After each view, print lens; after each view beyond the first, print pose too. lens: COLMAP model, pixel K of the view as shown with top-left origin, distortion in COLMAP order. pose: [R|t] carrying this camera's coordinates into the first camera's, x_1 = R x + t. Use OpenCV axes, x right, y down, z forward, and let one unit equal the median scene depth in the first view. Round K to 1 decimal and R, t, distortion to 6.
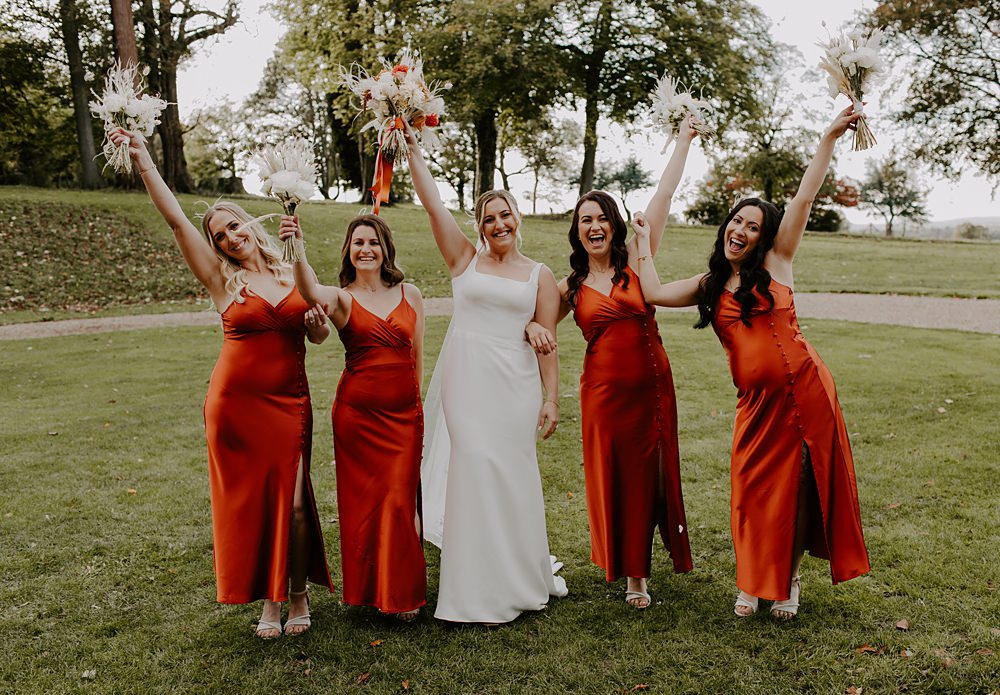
lens RADIAL K [[1021.4, 0, 516.2], [0, 1021.4, 347.5], [0, 0, 1]] dist [0.006023, 0.000986]
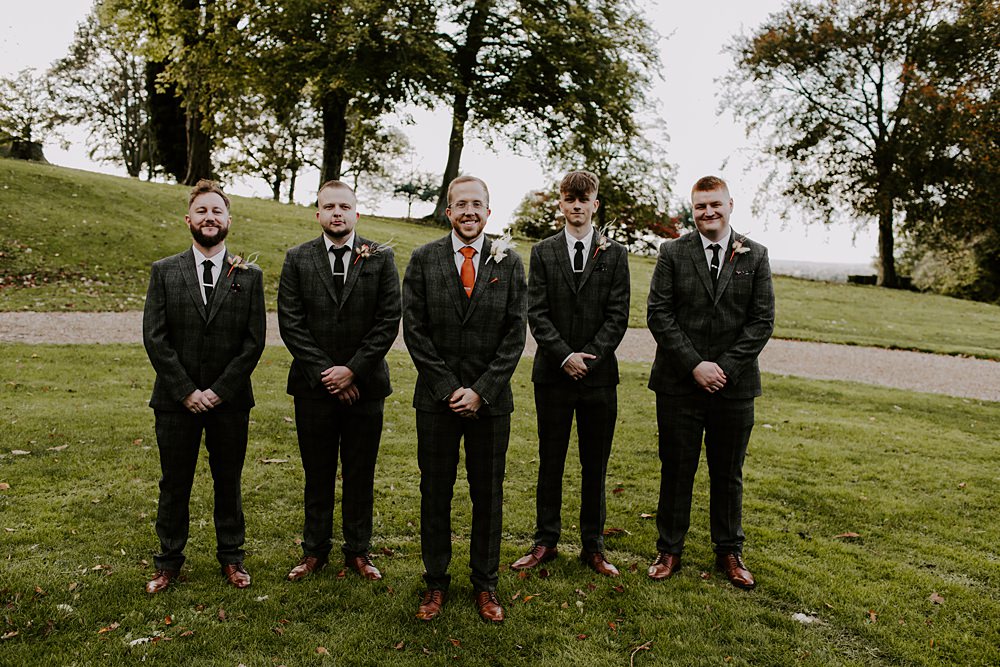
lens RADIAL K [[941.9, 0, 495.3], [0, 941.9, 334.4], [0, 0, 1]] dist [0.002336, 0.004693]
pose [[0.977545, 0.064840, 0.200504, -0.043193], [-0.061505, 0.997846, -0.022825, -0.011580], [-0.201552, 0.009980, 0.979427, 0.144054]]
